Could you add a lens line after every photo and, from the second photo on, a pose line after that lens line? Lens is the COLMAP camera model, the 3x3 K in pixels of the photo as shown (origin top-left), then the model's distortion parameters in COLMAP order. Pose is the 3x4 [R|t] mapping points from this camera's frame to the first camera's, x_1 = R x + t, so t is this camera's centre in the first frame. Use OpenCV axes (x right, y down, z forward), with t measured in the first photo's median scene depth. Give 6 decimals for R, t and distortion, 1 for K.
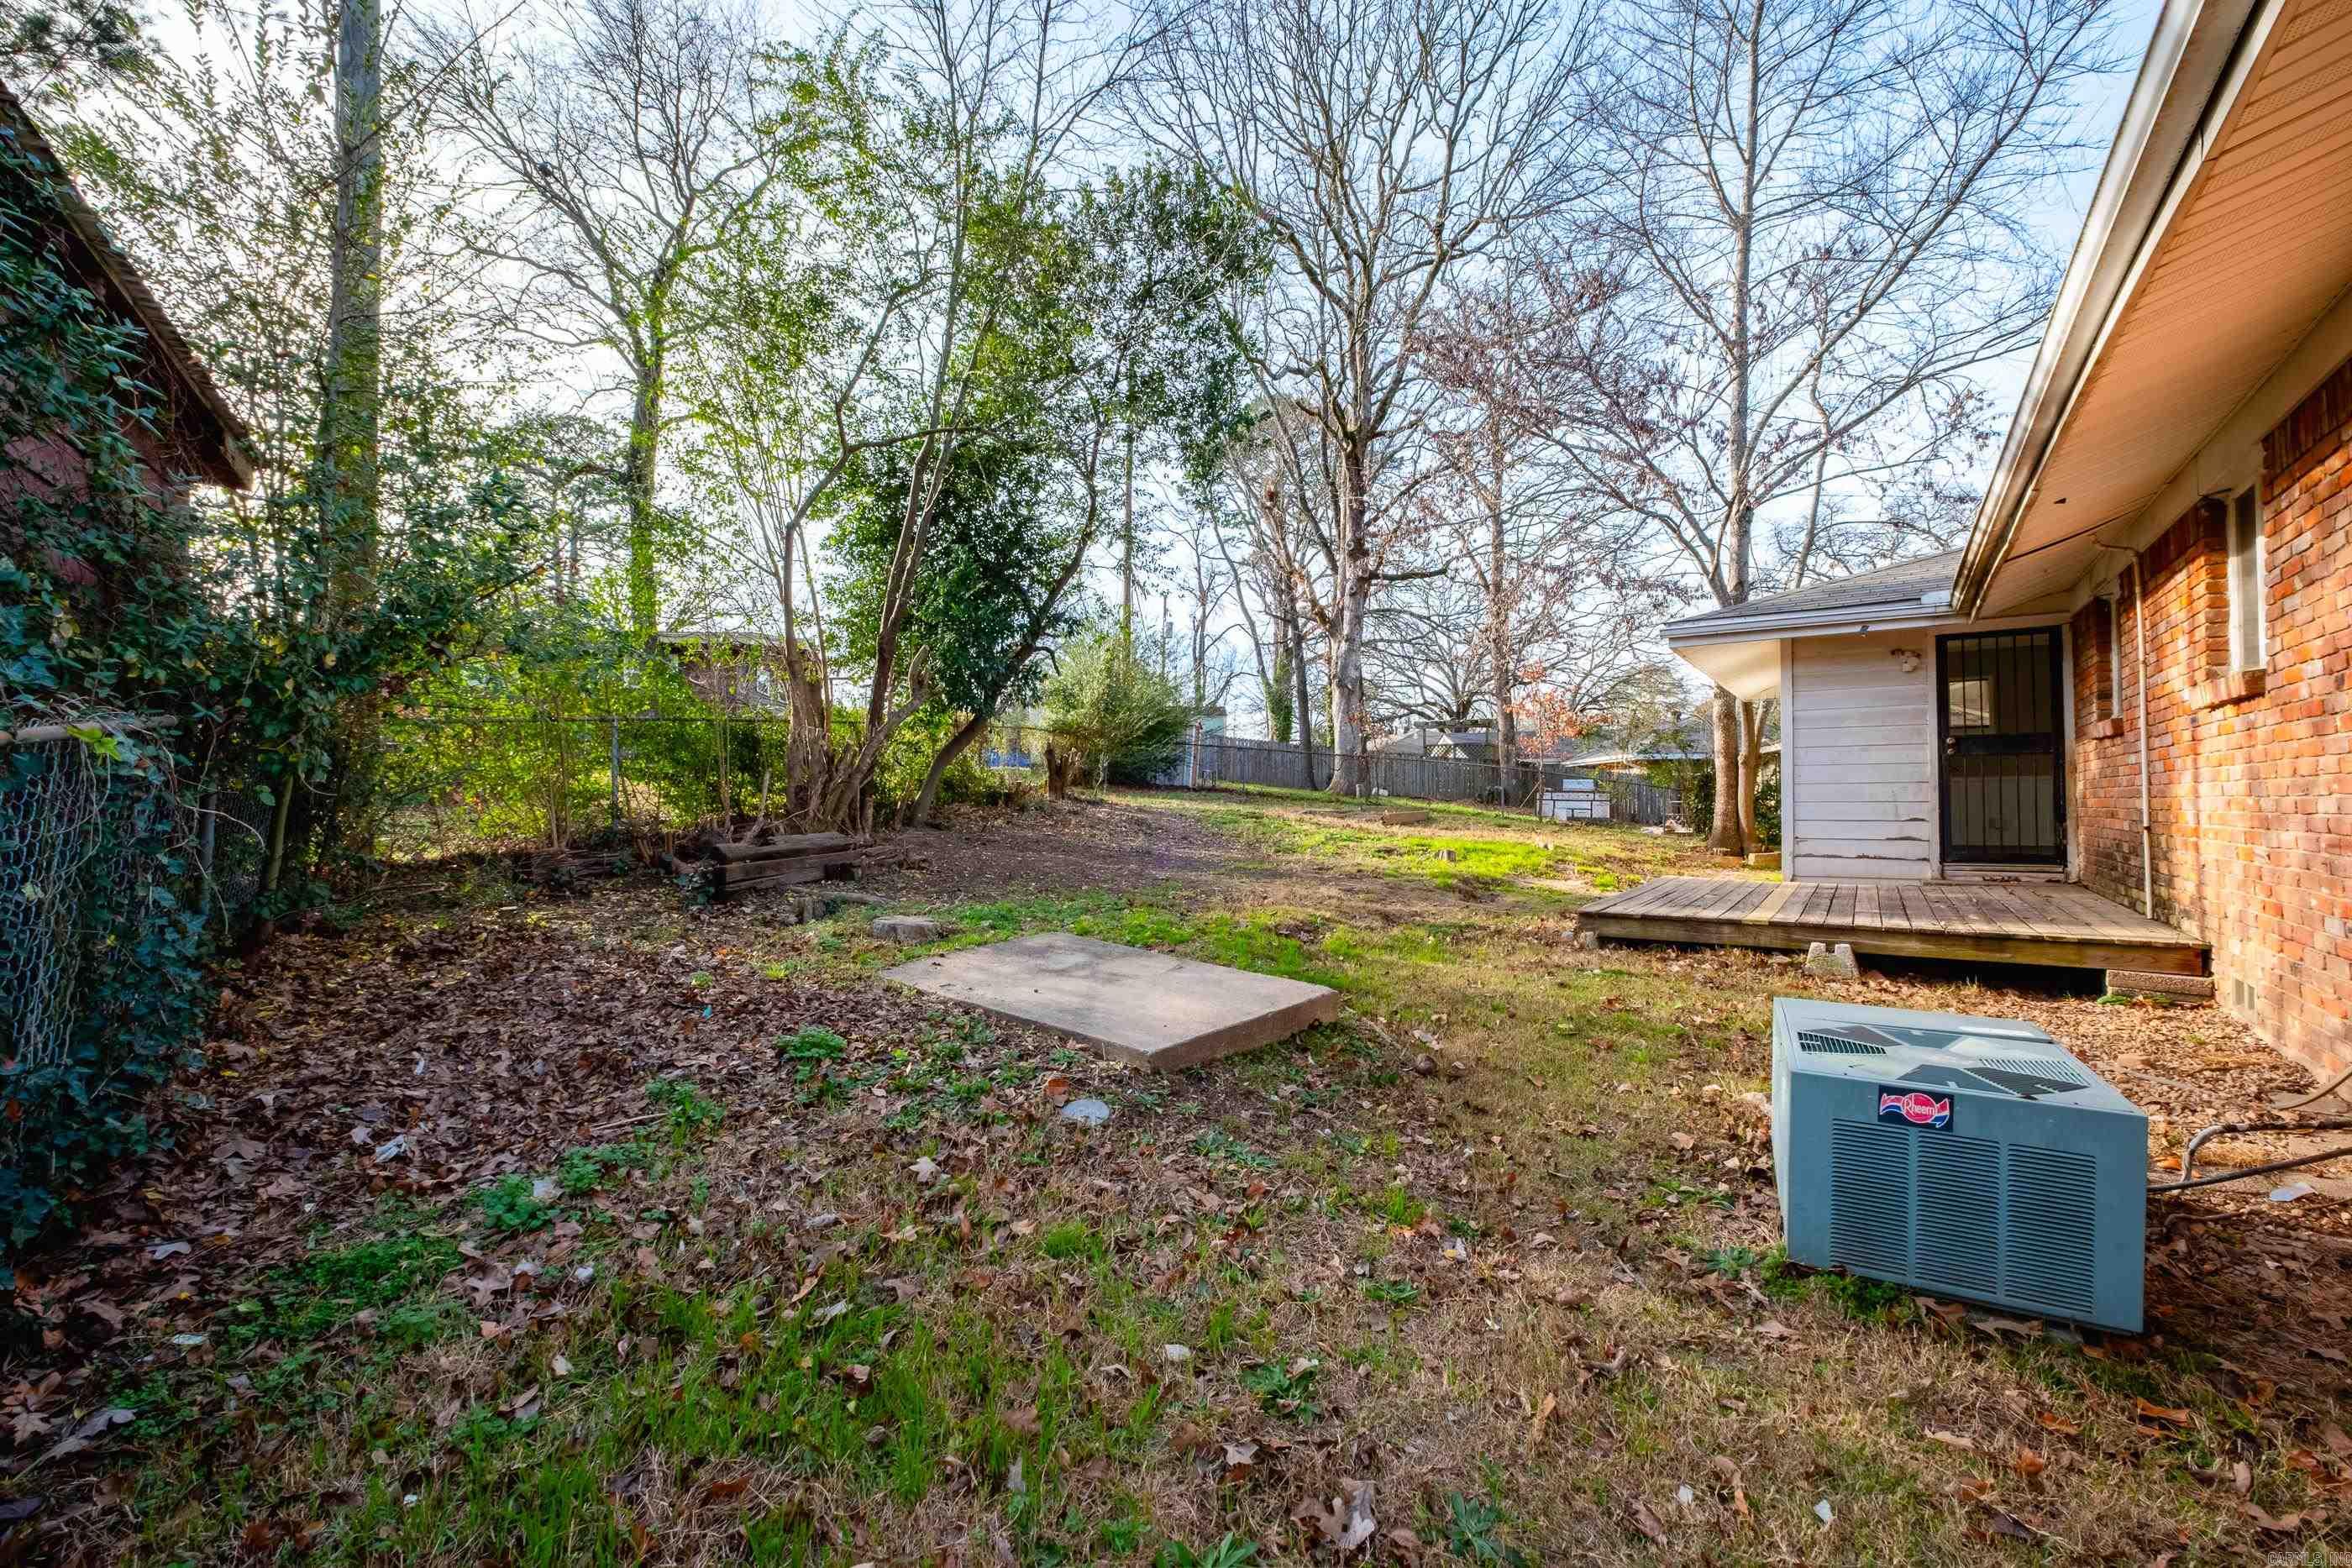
lens RADIAL K [[1032.7, 0, 1197.6], [0, 1032.7, 786.1], [0, 0, 1]] dist [0.001009, -0.000490]
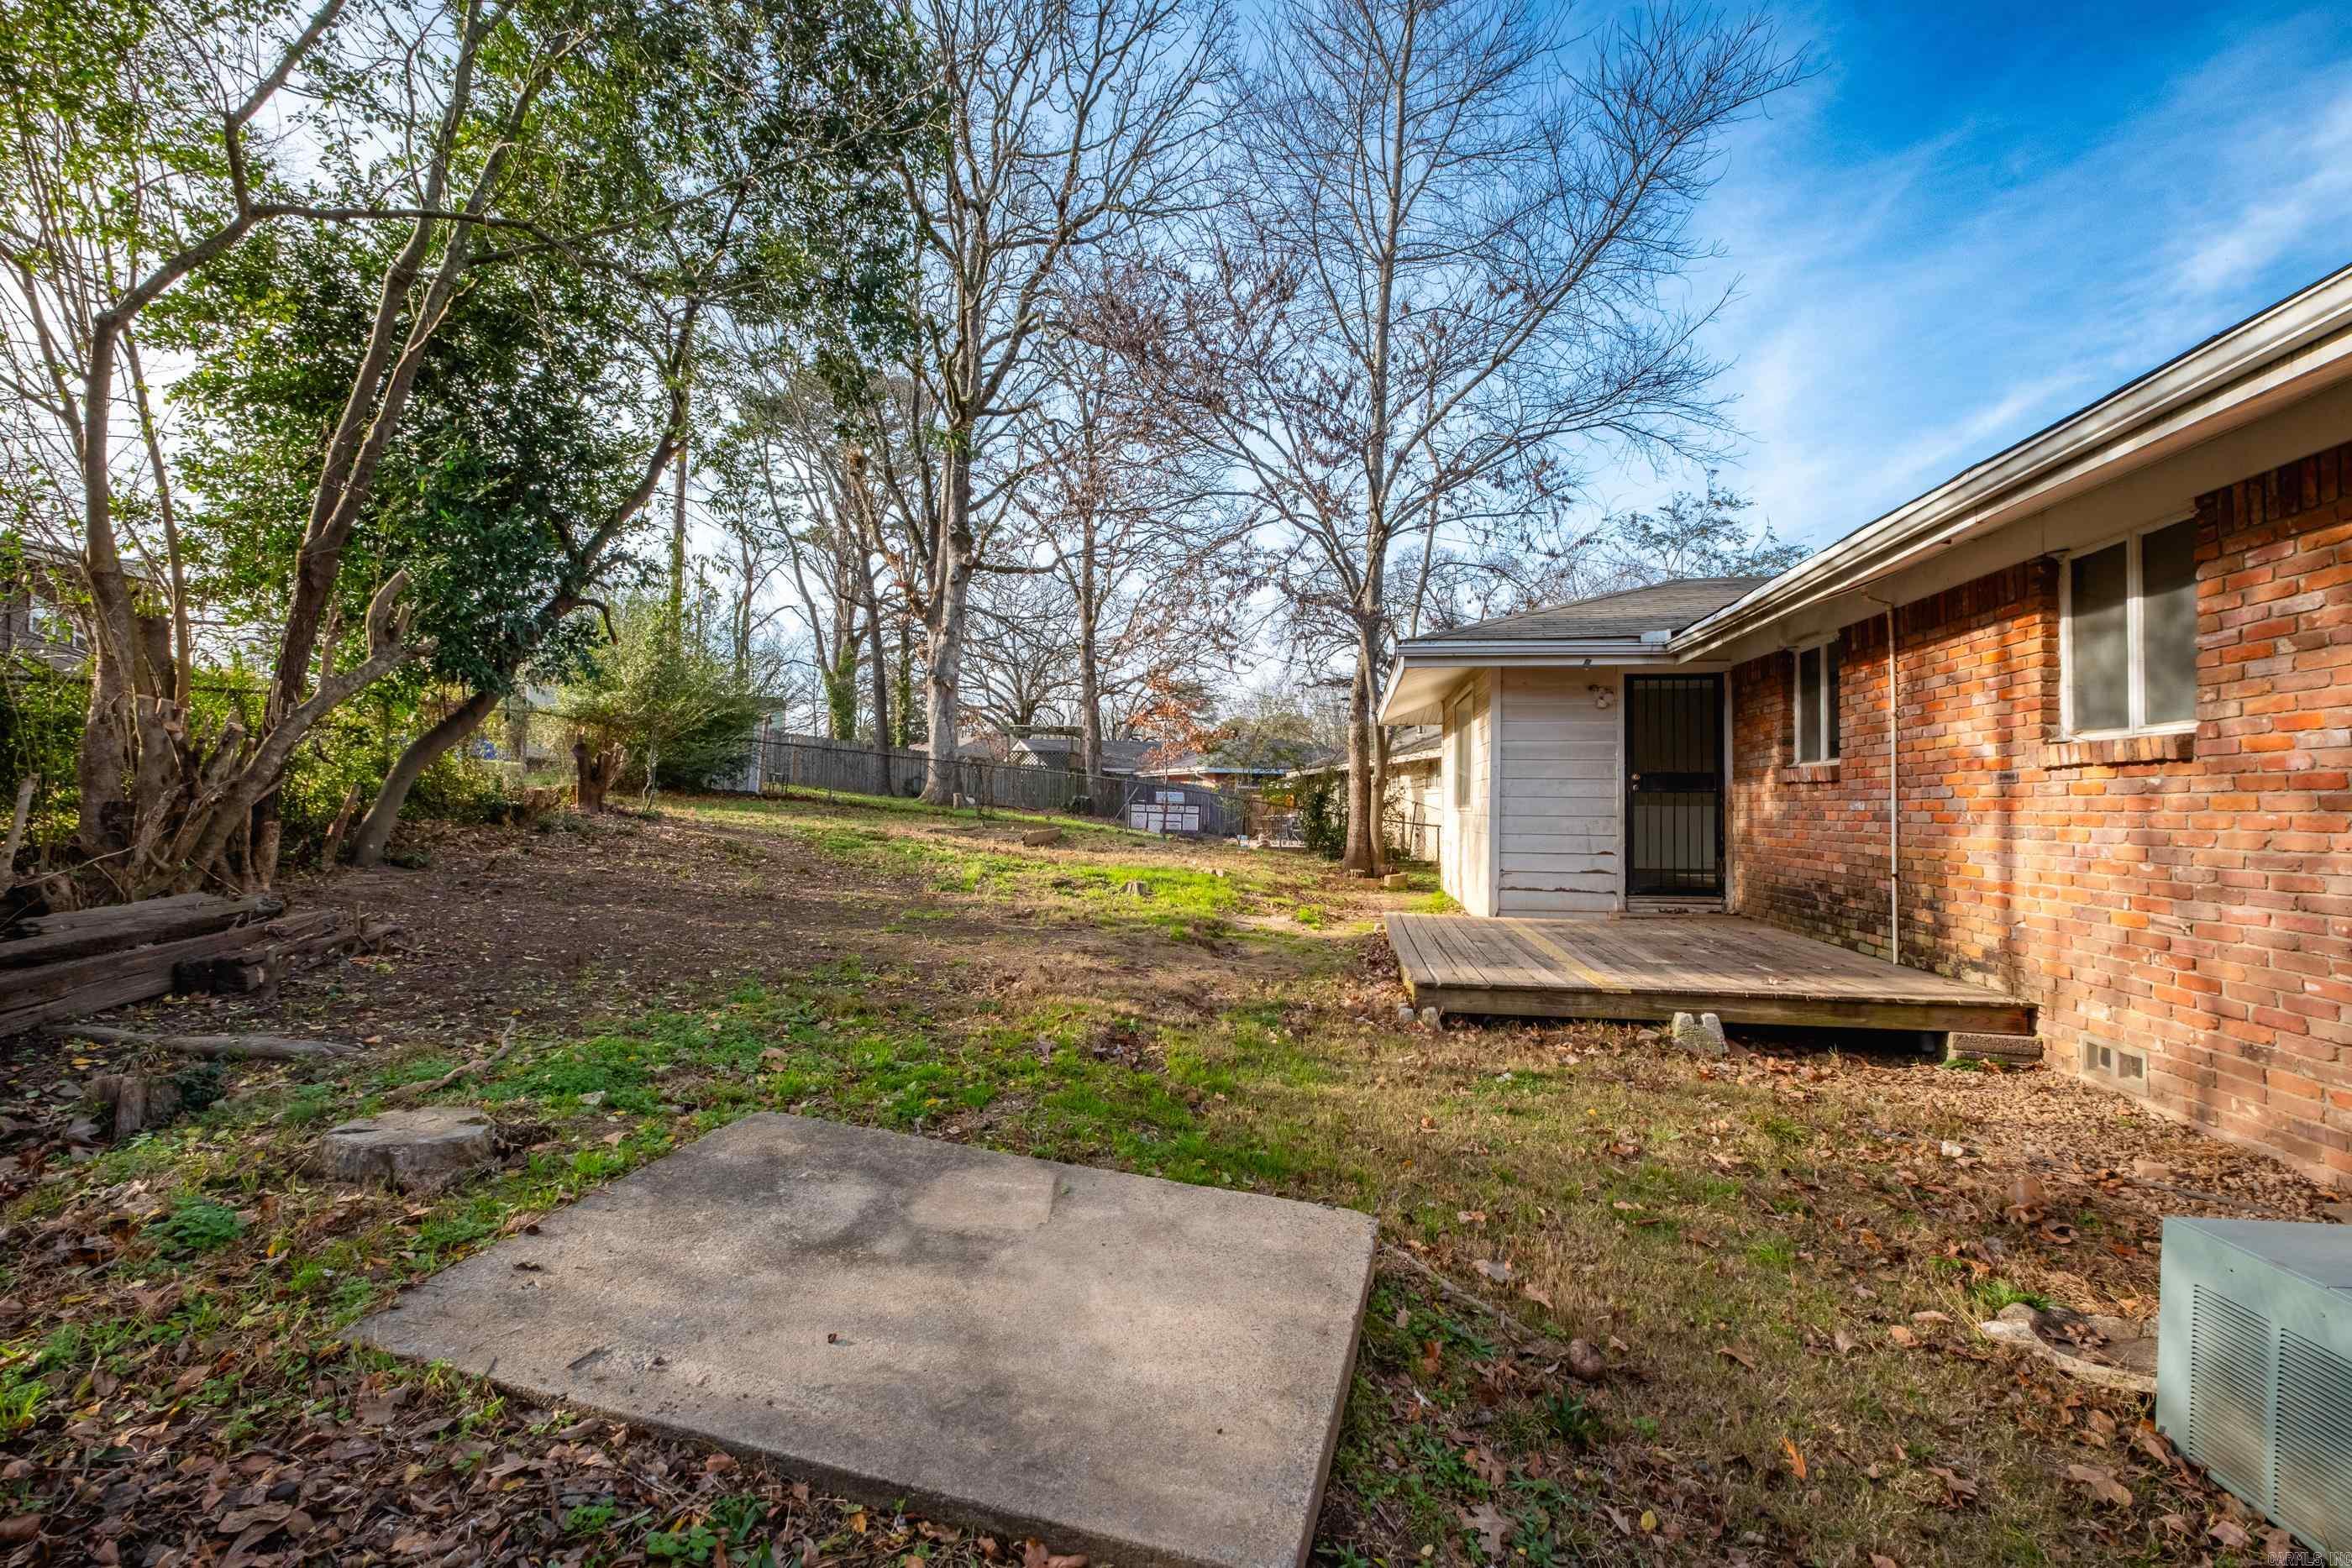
lens RADIAL K [[1022.8, 0, 1206.6], [0, 1022.8, 782.2], [0, 0, 1]] dist [0.010186, -0.006500]
pose [[0.899900, 0.024702, 0.435397, -0.077274], [-0.022358, 0.999695, -0.010506, -0.013737], [-0.435524, -0.000280, 0.900177, 0.198676]]
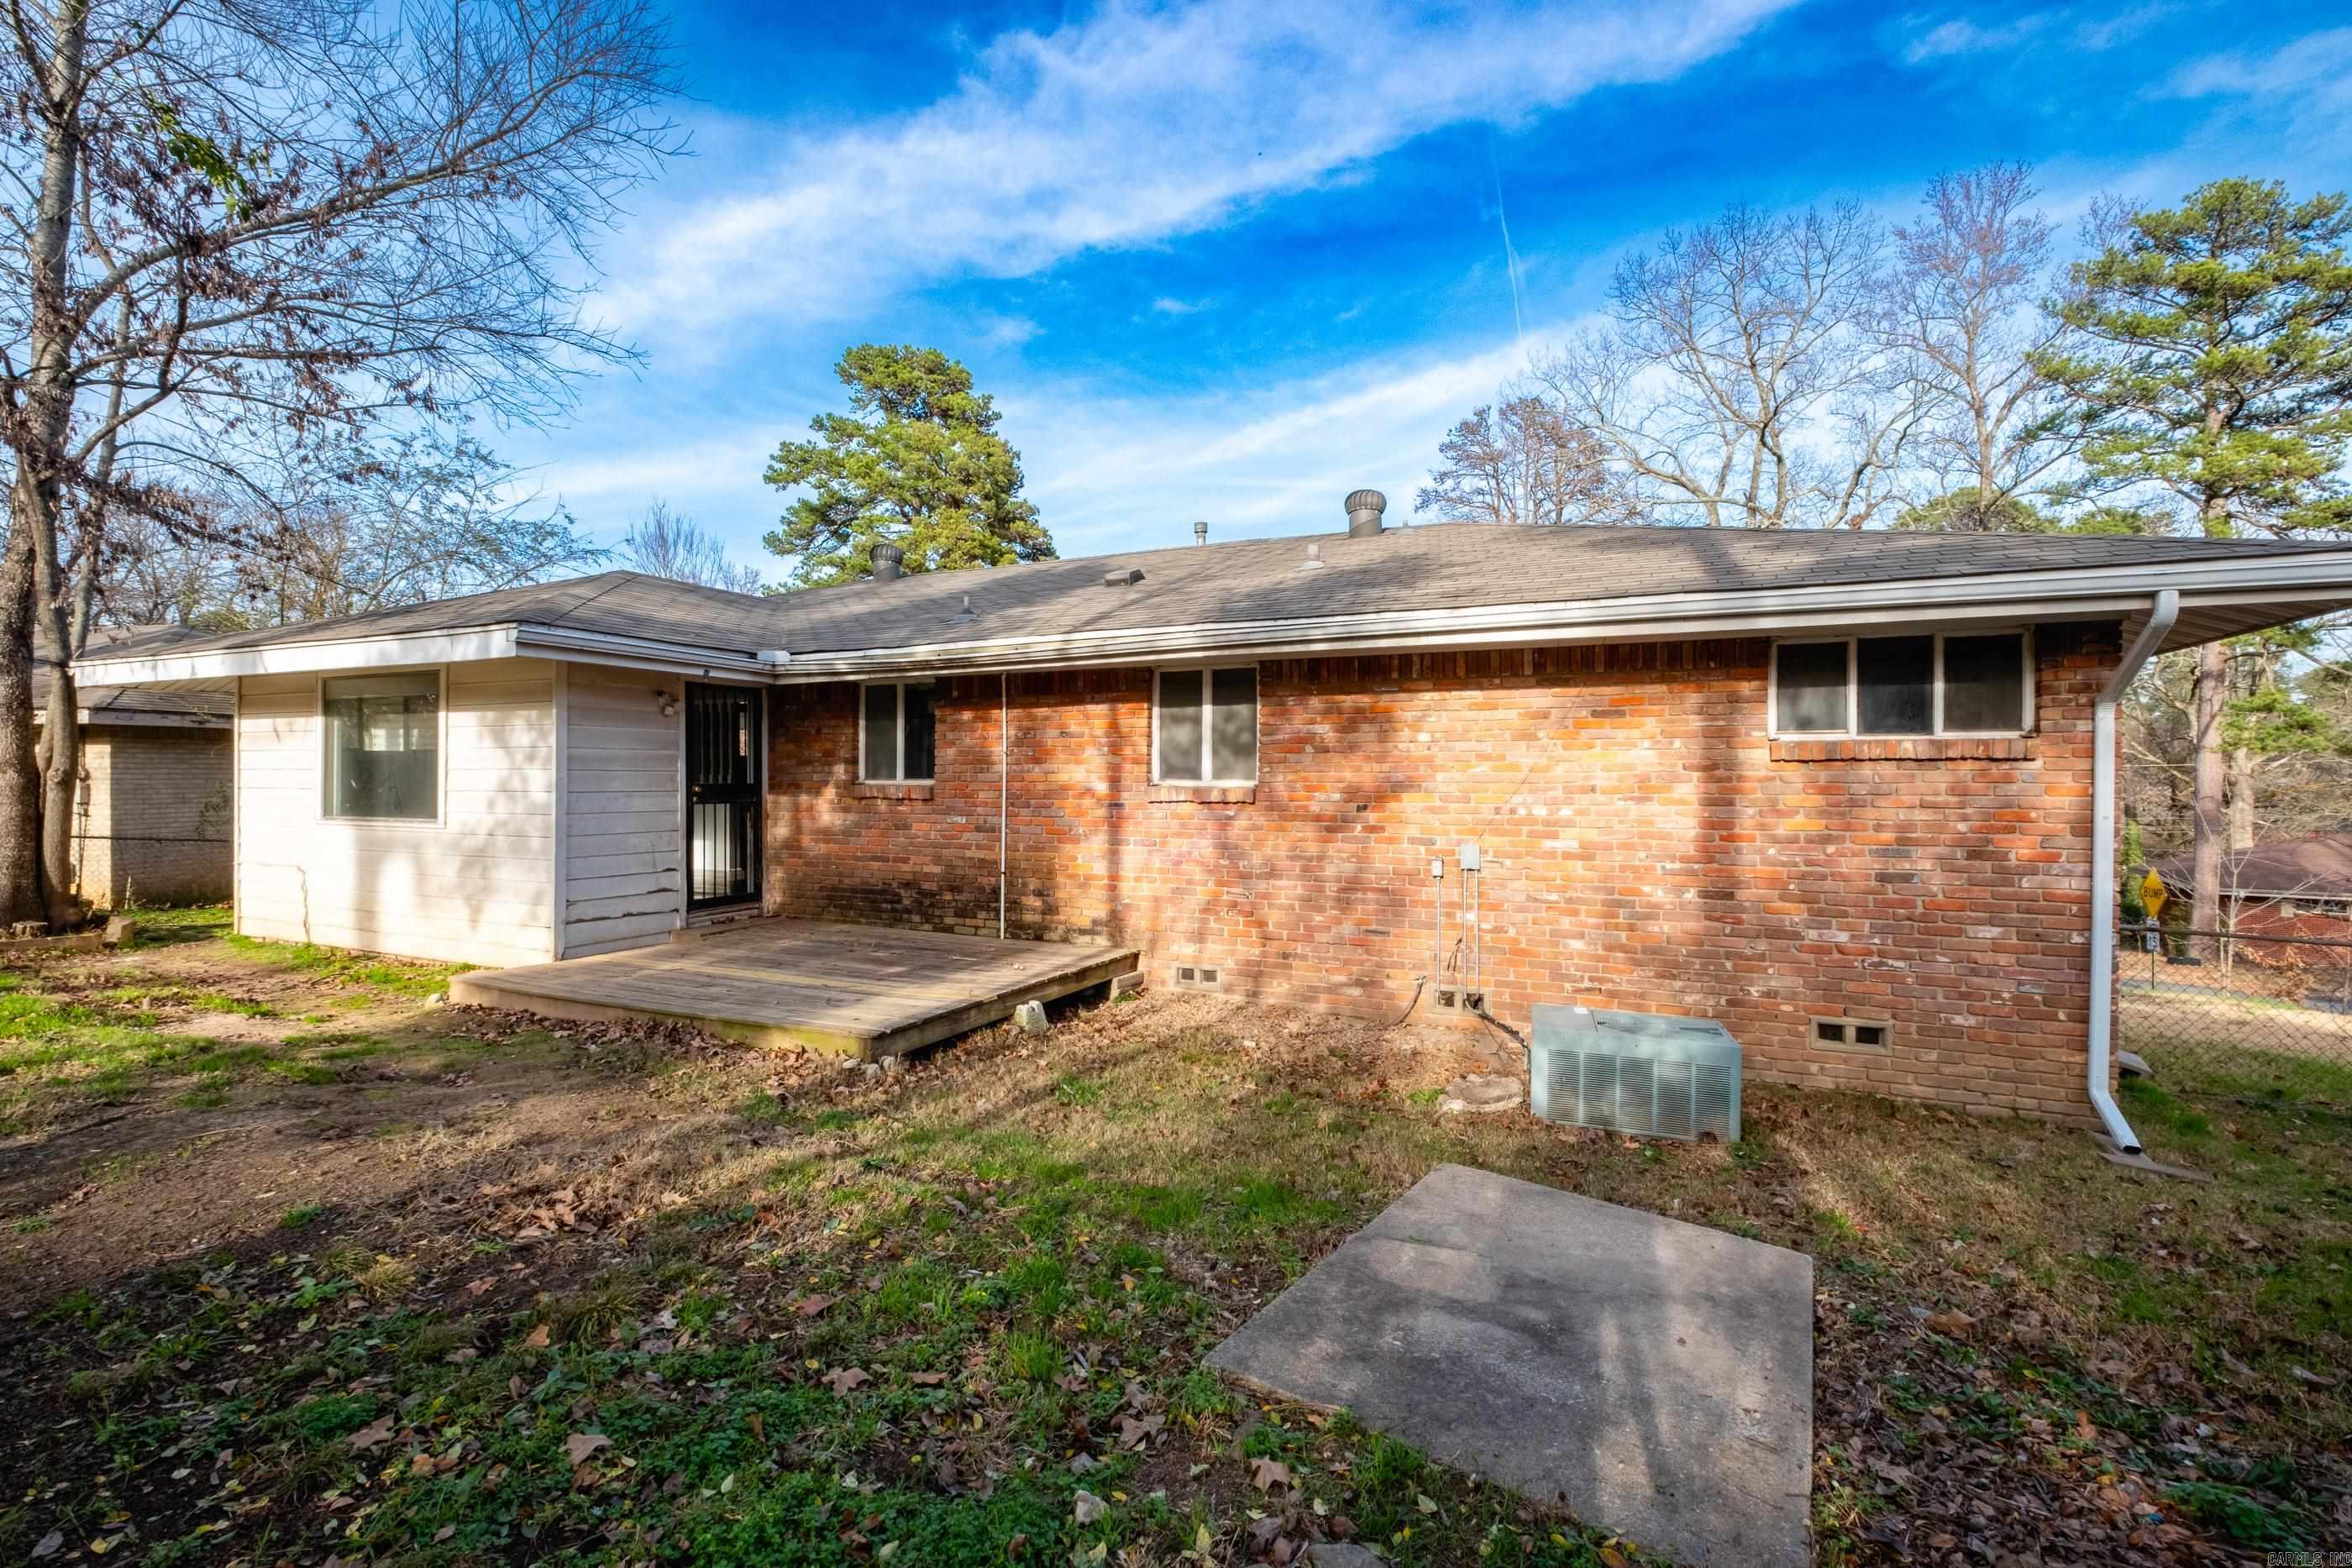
lens RADIAL K [[1032.7, 0, 1197.6], [0, 1032.7, 786.1], [0, 0, 1]] dist [0.001009, -0.000490]
pose [[-0.159685, -0.000256, 0.987168, -0.256331], [-0.021970, 0.999753, -0.003295, -0.040445], [-0.986923, -0.022214, -0.159652, 0.509171]]
